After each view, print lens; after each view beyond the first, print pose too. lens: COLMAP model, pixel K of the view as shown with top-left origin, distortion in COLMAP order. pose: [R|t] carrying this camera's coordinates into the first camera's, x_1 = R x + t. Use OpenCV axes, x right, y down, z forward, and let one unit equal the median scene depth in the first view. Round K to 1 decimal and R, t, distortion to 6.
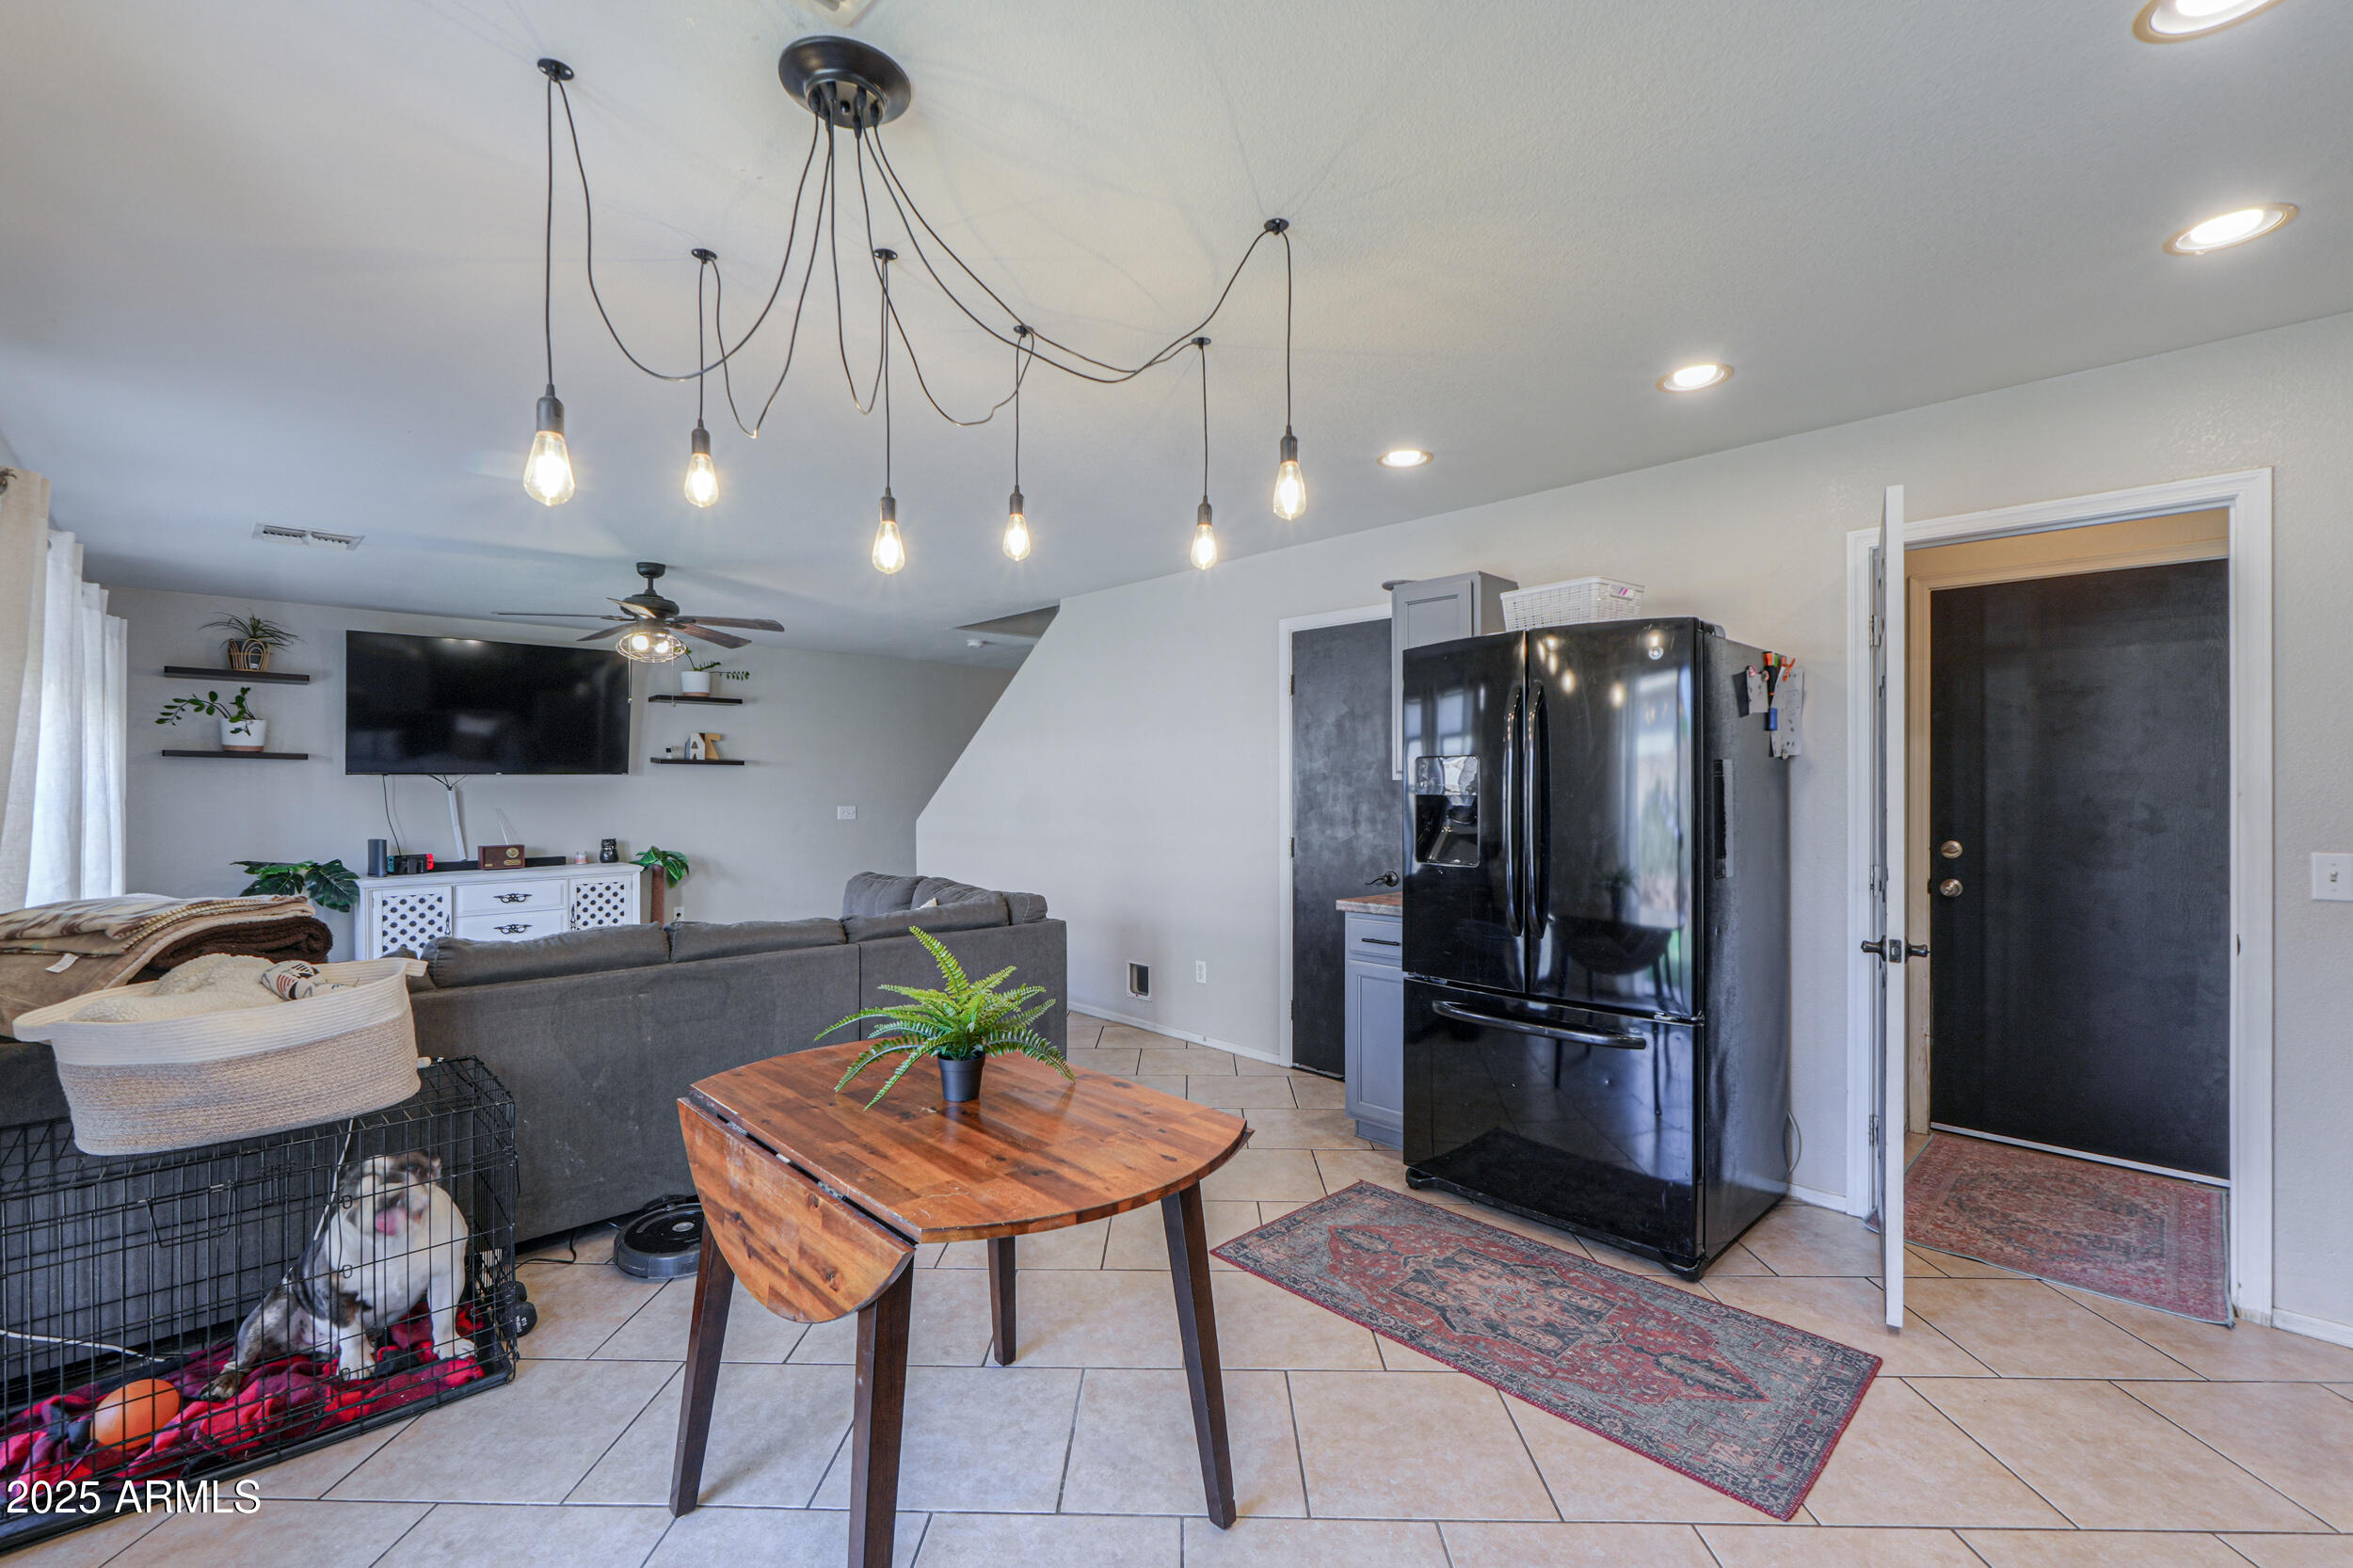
lens RADIAL K [[992.6, 0, 1186.4], [0, 992.6, 784.0], [0, 0, 1]] dist [0.001316, -0.000383]
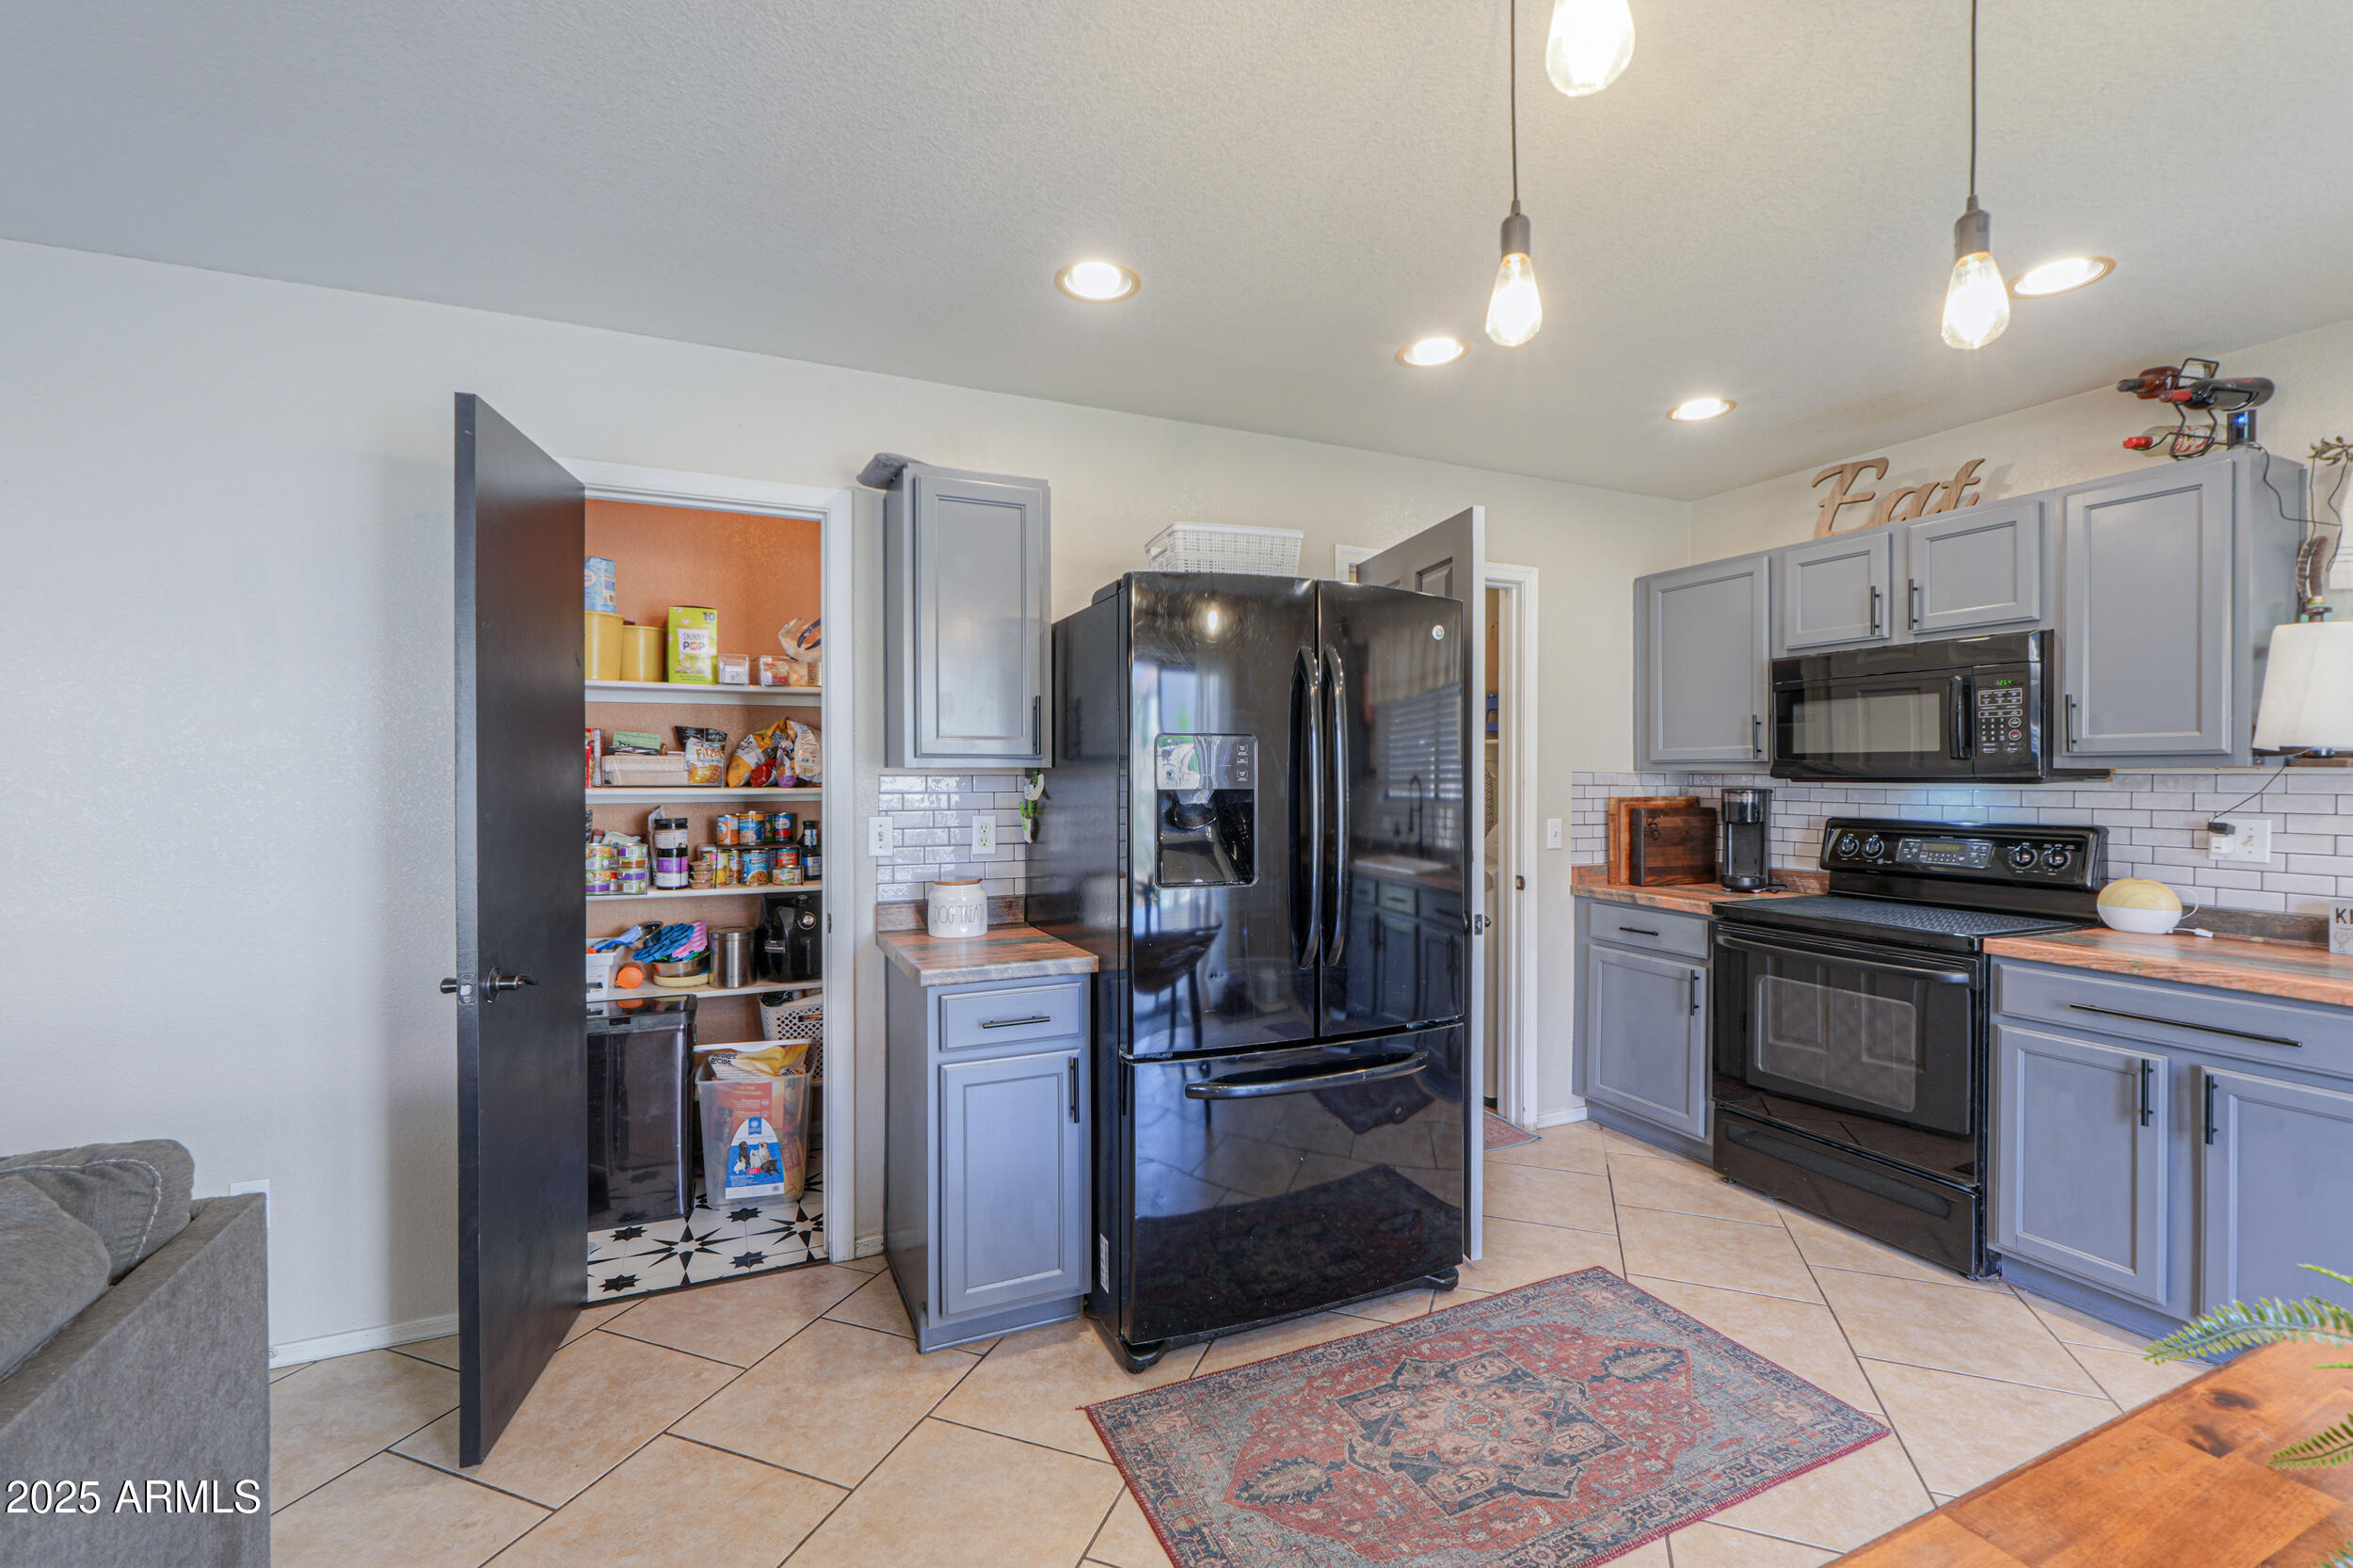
lens RADIAL K [[992.6, 0, 1134.5], [0, 992.6, 782.2], [0, 0, 1]] dist [0.001316, -0.000383]
pose [[0.345422, -0.003319, 0.938442, -0.216238], [-0.001414, 0.999991, 0.004057, 0.002335], [-0.938446, -0.002728, 0.345414, 0.414244]]
